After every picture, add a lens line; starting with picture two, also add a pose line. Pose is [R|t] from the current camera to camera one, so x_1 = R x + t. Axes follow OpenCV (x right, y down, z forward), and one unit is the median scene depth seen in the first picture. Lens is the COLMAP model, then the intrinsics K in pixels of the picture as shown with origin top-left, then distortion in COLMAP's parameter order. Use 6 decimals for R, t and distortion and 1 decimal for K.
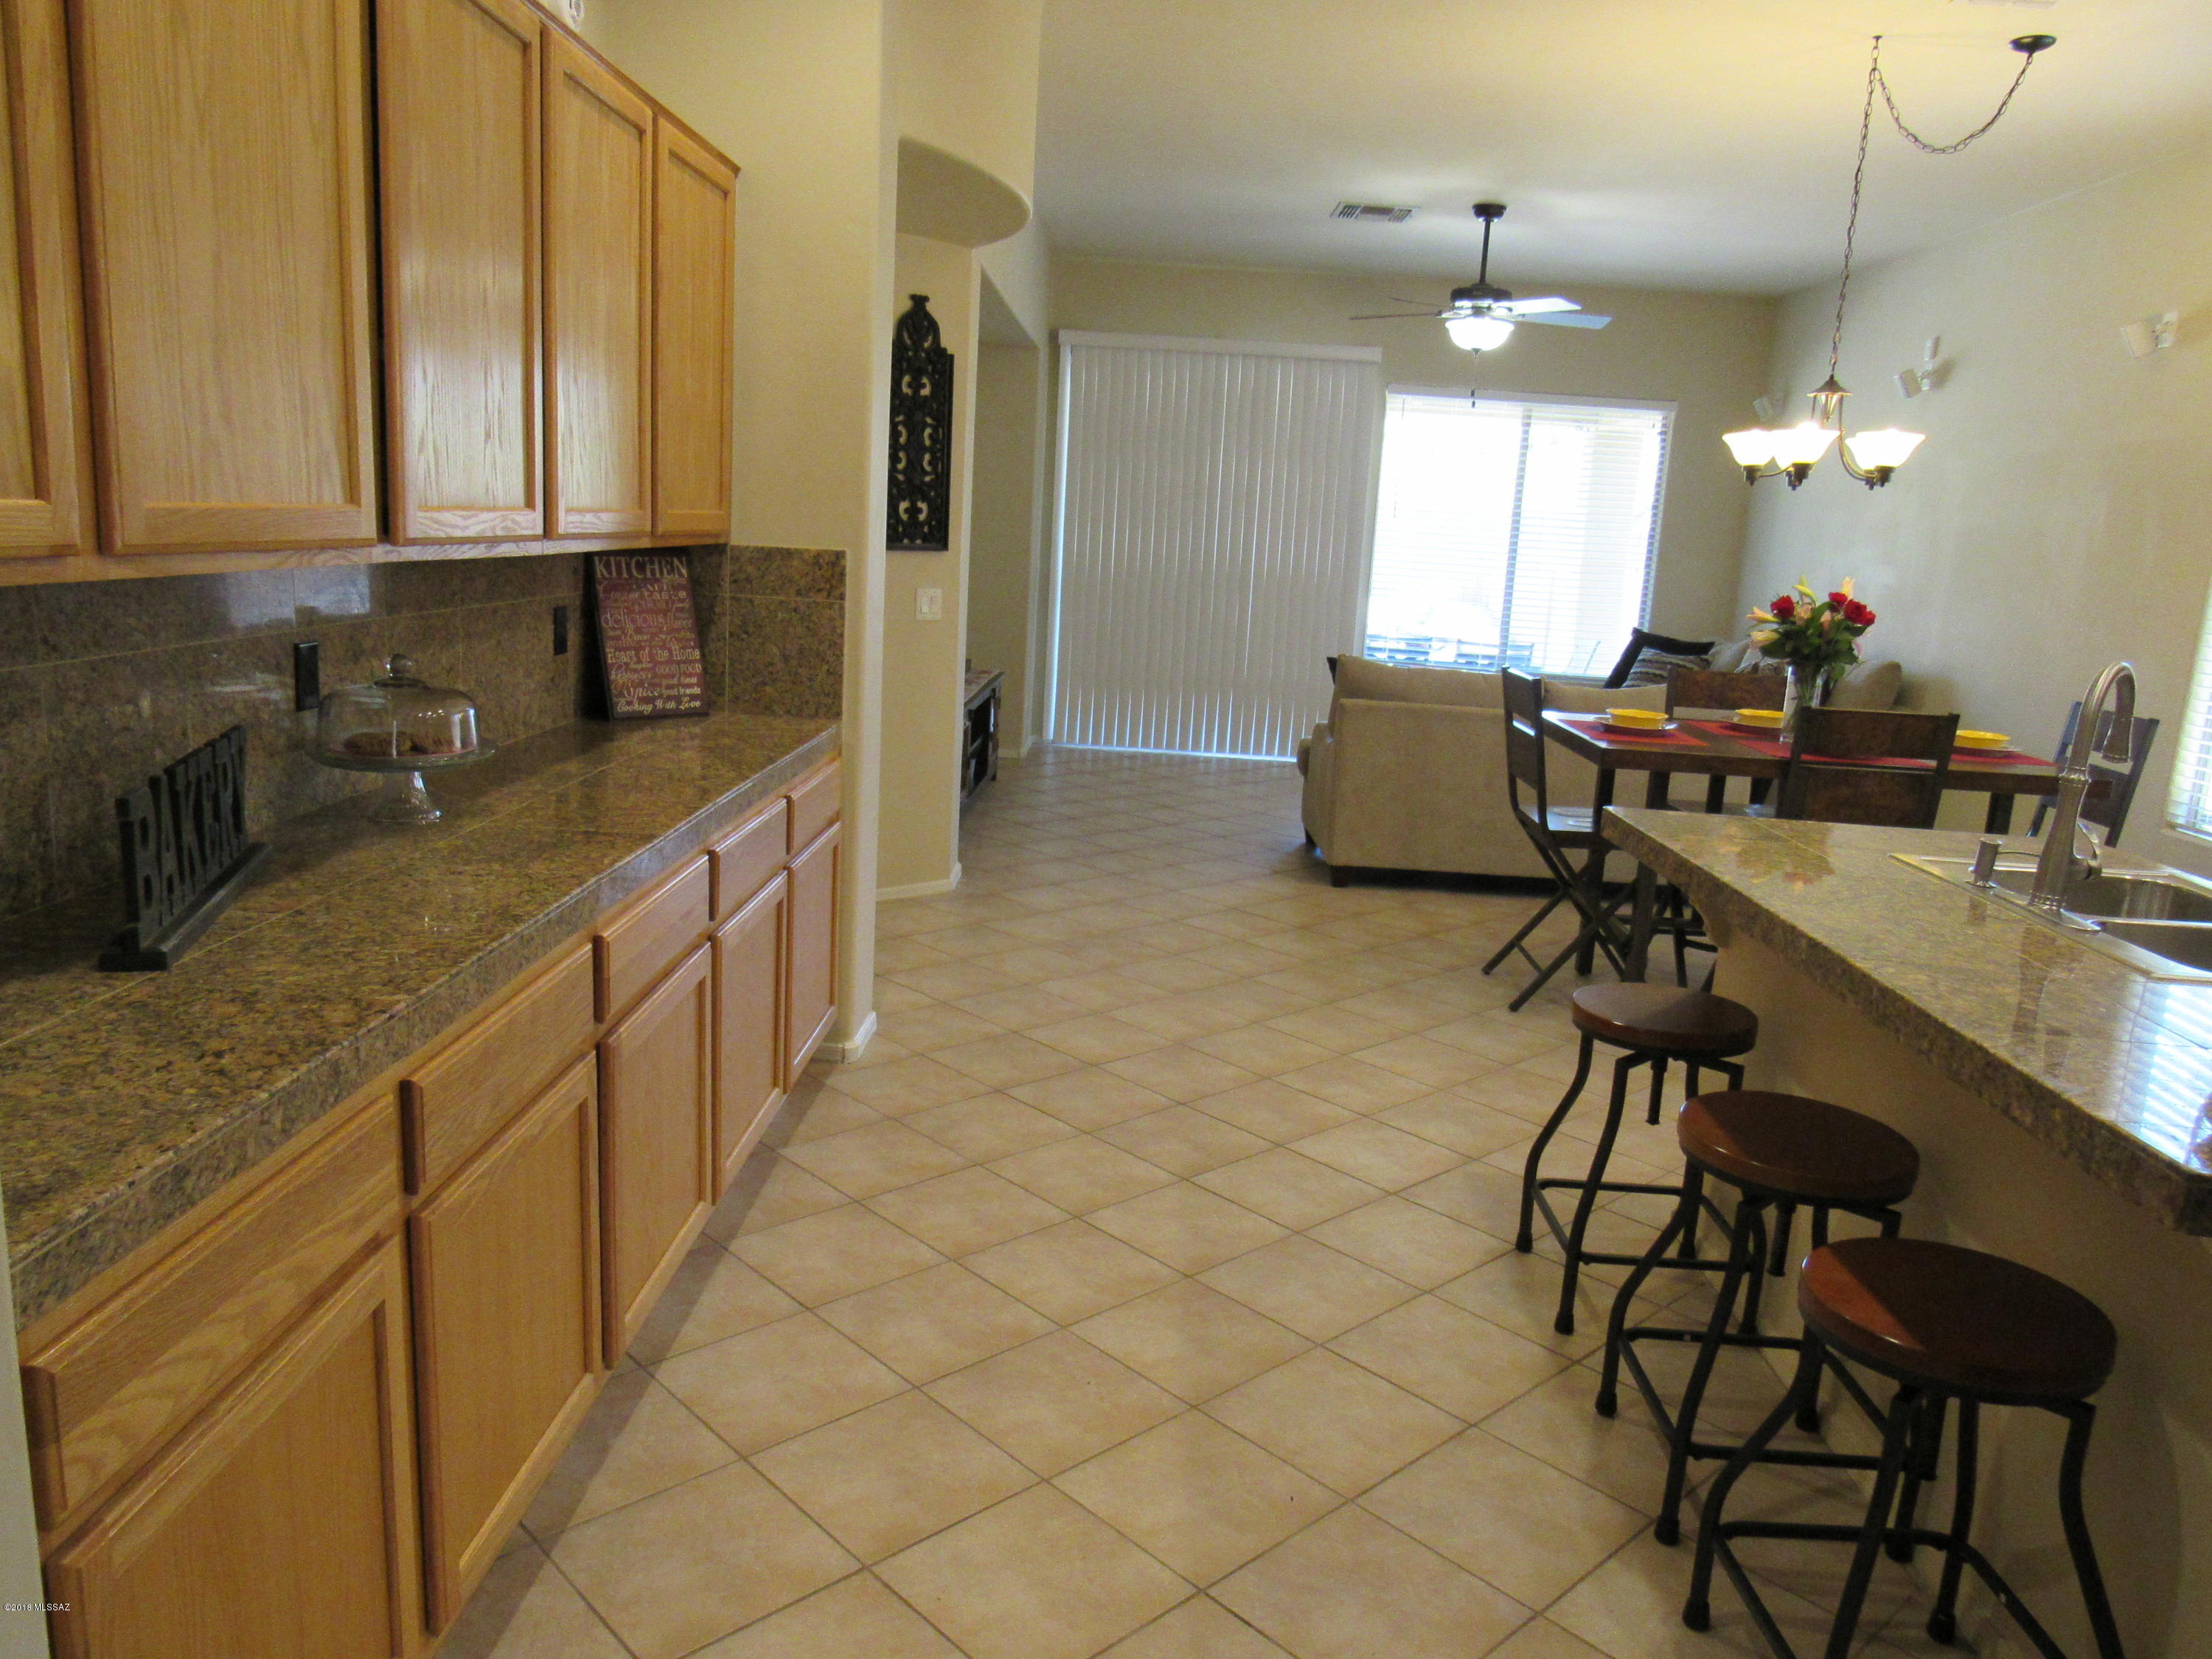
lens RADIAL K [[1592.3, 0, 1136.0], [0, 1592.3, 841.2], [0, 0, 1]] dist [-0.022393, 0.033642]
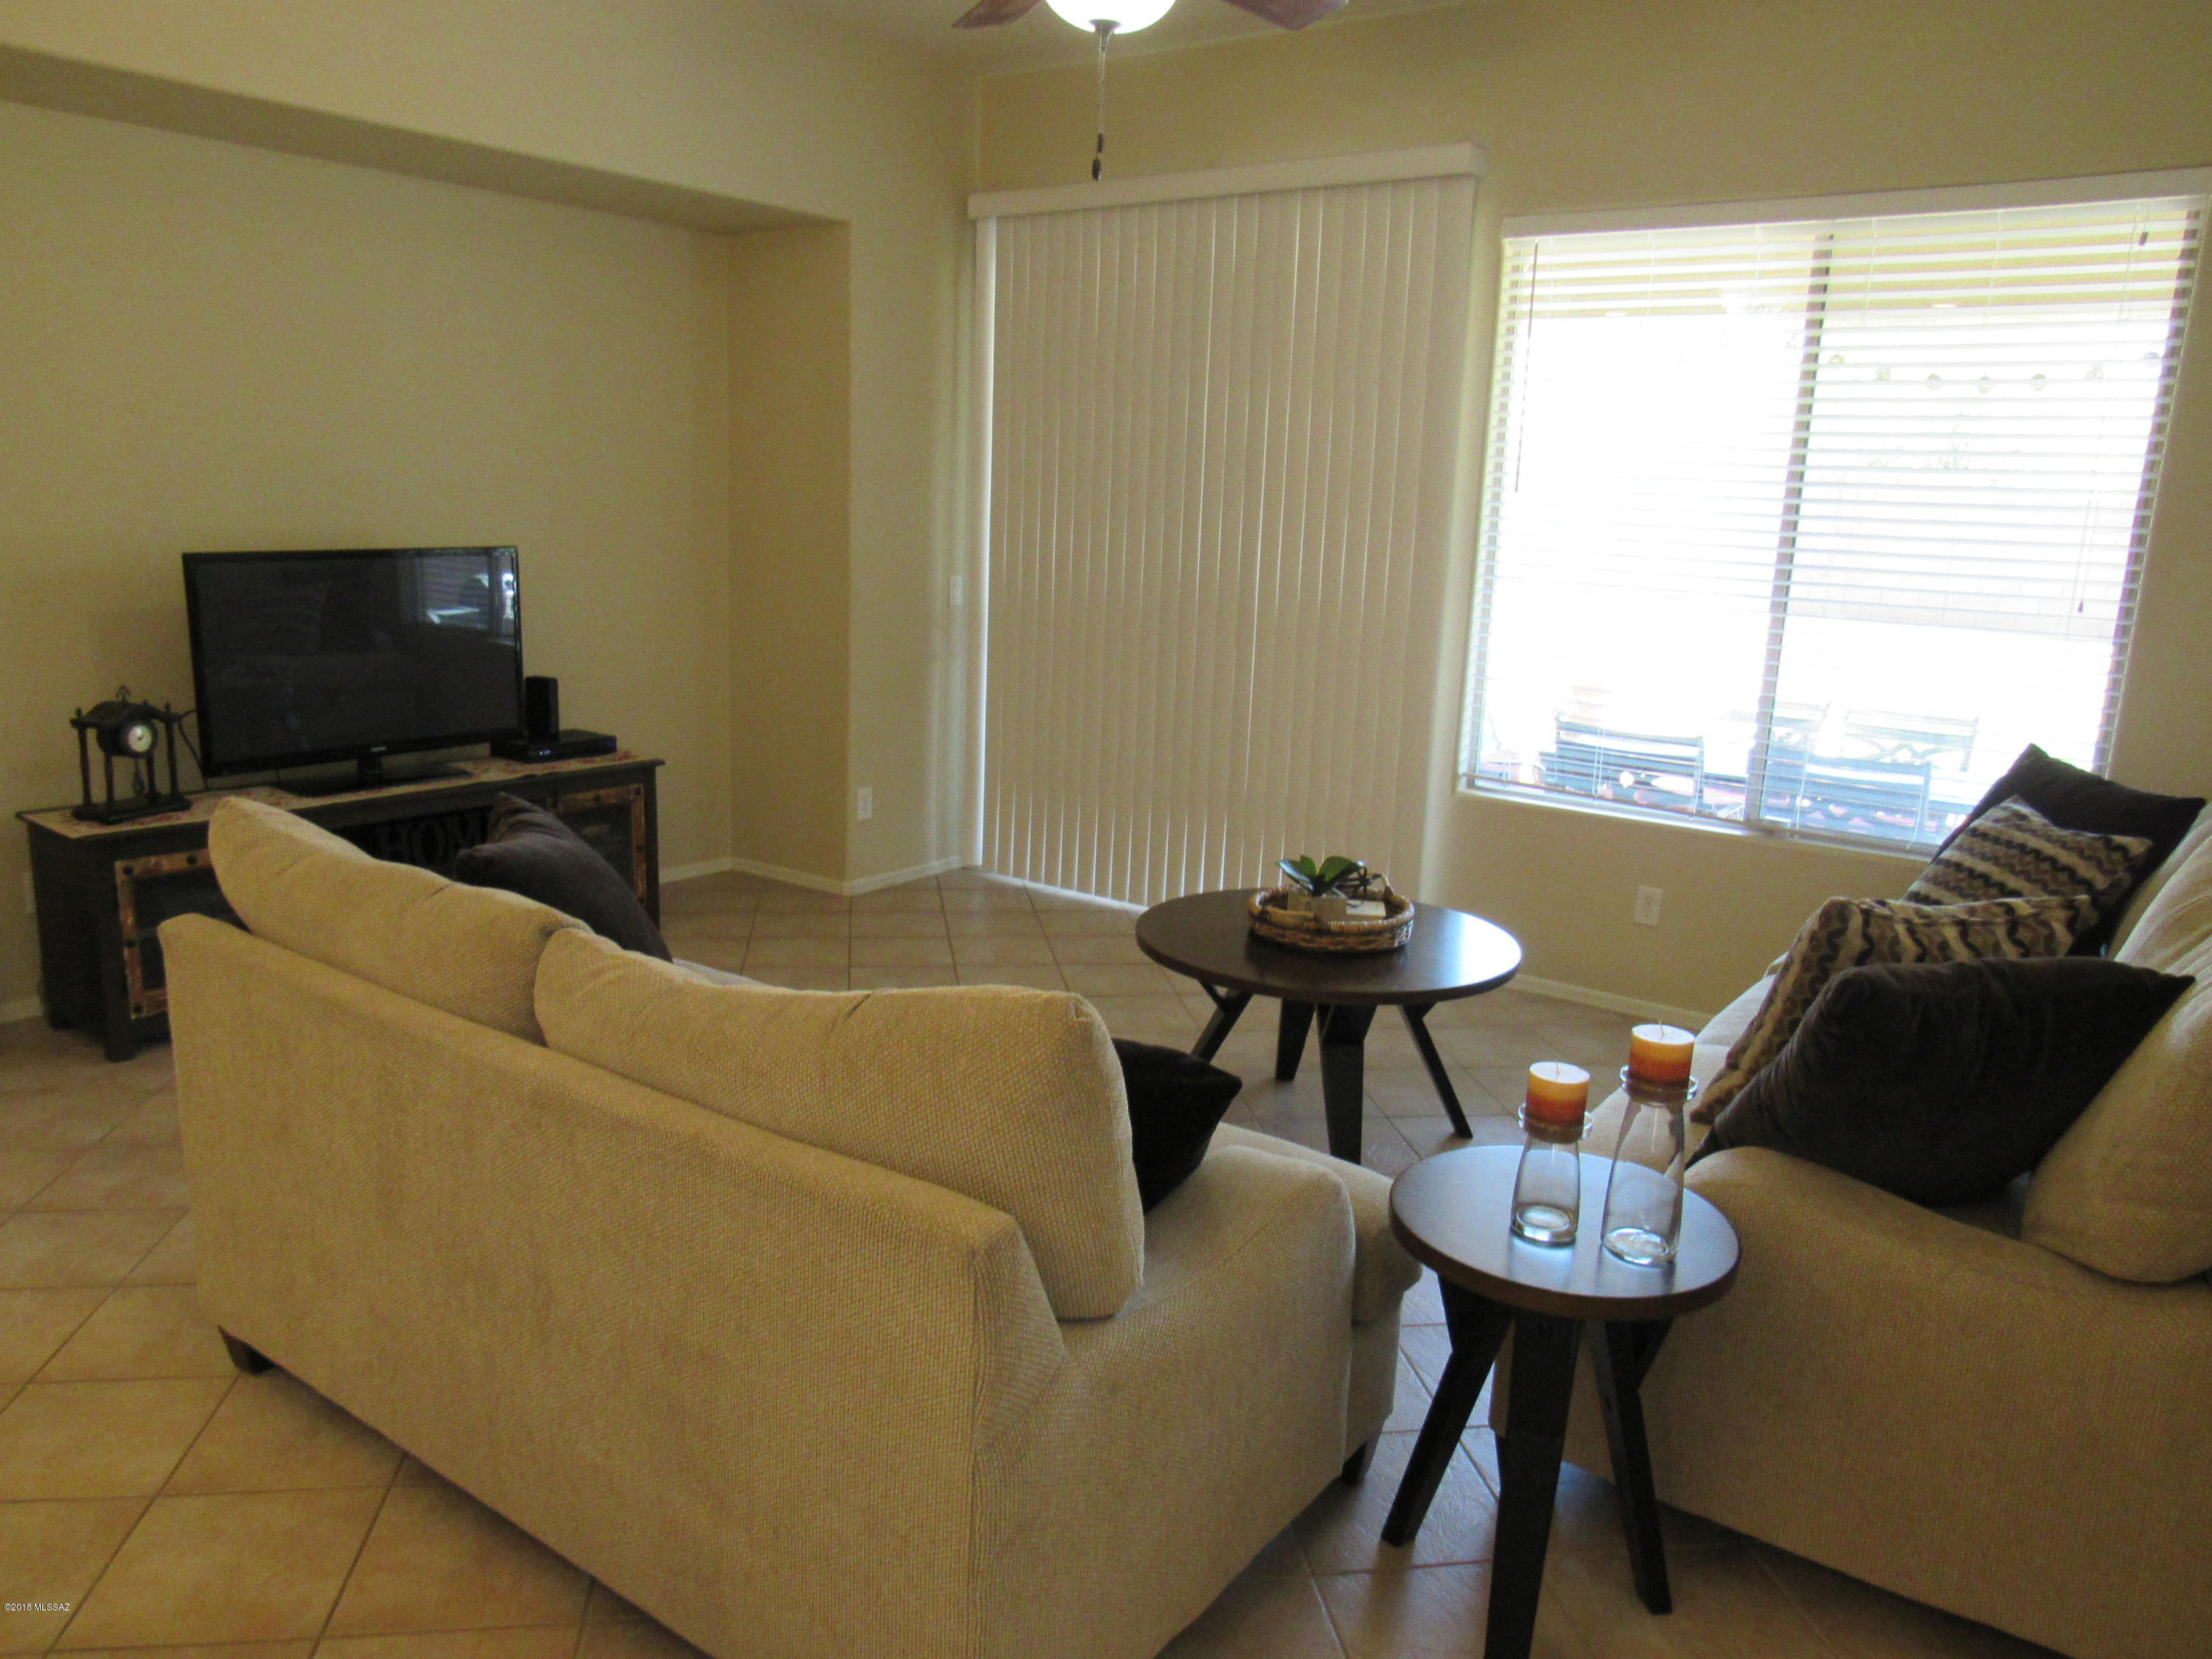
lens RADIAL K [[1610.2, 0, 1106.0], [0, 1610.2, 829.5], [0, 0, 1]] dist [-0.004685, -0.003486]
pose [[0.814681, 0.087027, -0.573343, 0.694458], [-0.102019, 0.994764, 0.006032, -0.176801], [0.570866, 0.053578, 0.819293, 1.041443]]
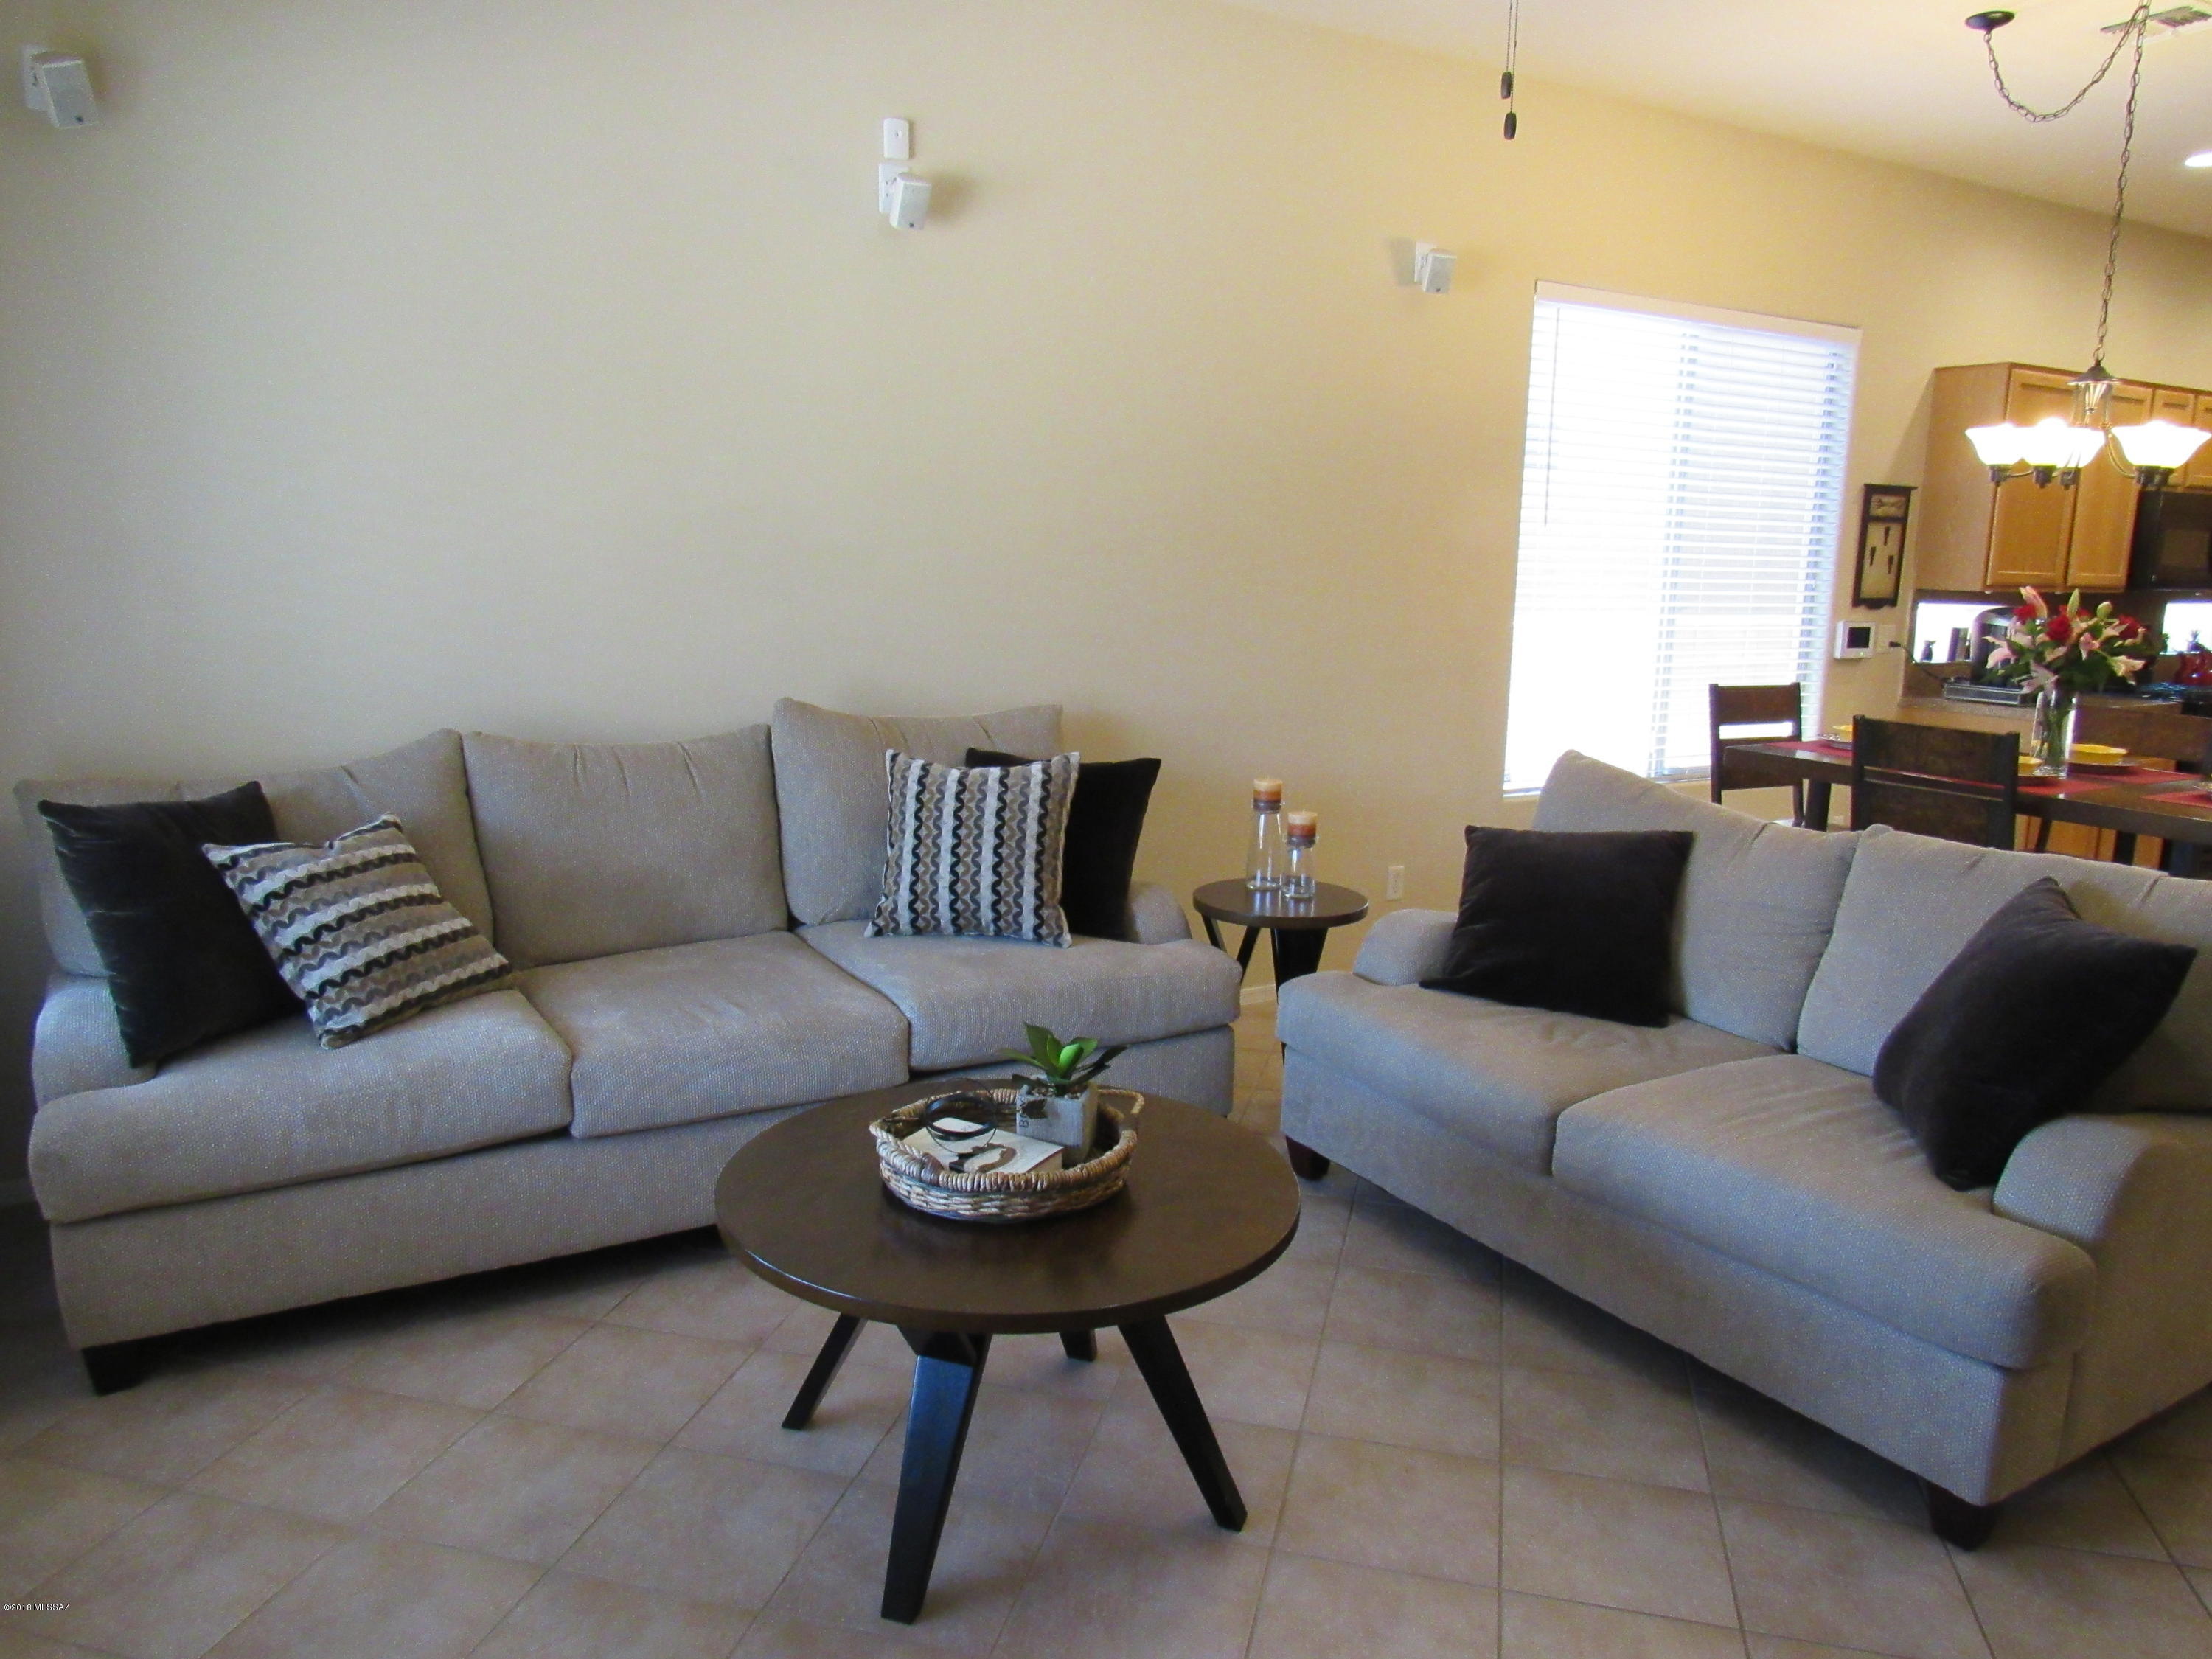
lens RADIAL K [[1577.2, 0, 1112.8], [0, 1577.2, 826.6], [0, 0, 1]] dist [-0.019718, 0.012307]
pose [[-0.529050, -0.235441, 0.815275, -0.035119], [0.110466, 0.933457, 0.341255, -0.402640], [-0.841370, 0.270602, -0.467838, 1.887762]]
